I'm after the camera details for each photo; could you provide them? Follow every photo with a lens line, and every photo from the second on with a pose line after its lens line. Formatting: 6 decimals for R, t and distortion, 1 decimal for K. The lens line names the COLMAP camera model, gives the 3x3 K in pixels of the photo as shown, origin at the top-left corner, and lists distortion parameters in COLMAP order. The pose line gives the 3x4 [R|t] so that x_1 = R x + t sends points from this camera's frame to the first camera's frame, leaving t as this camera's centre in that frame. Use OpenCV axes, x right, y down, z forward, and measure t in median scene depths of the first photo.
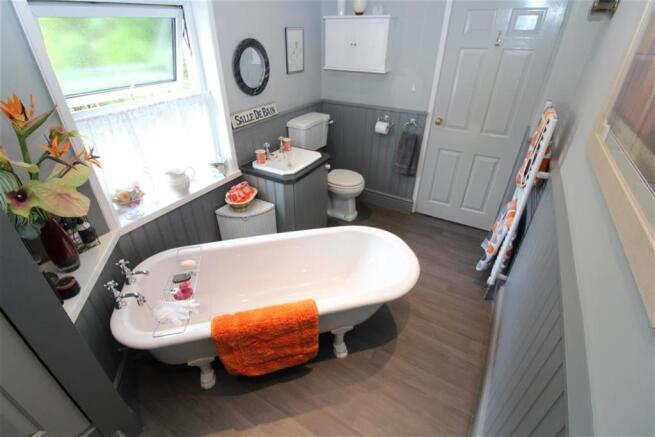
lens RADIAL K [[302.4, 0, 321.9], [0, 302.4, 215.1], [0, 0, 1]] dist [-0.002235, -0.011362]
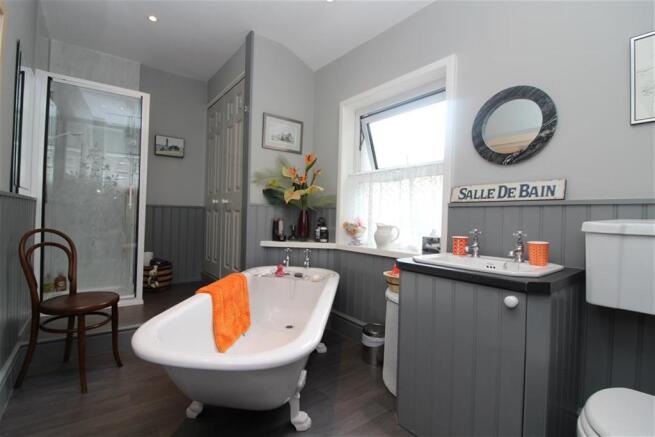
lens RADIAL K [[302.4, 0, 321.9], [0, 302.4, 215.1], [0, 0, 1]] dist [-0.002235, -0.011362]
pose [[-0.366496, -0.013229, -0.930326, 0.528253], [-0.508860, 0.839954, 0.188518, -0.225971], [0.778937, 0.542497, -0.314571, 0.962340]]
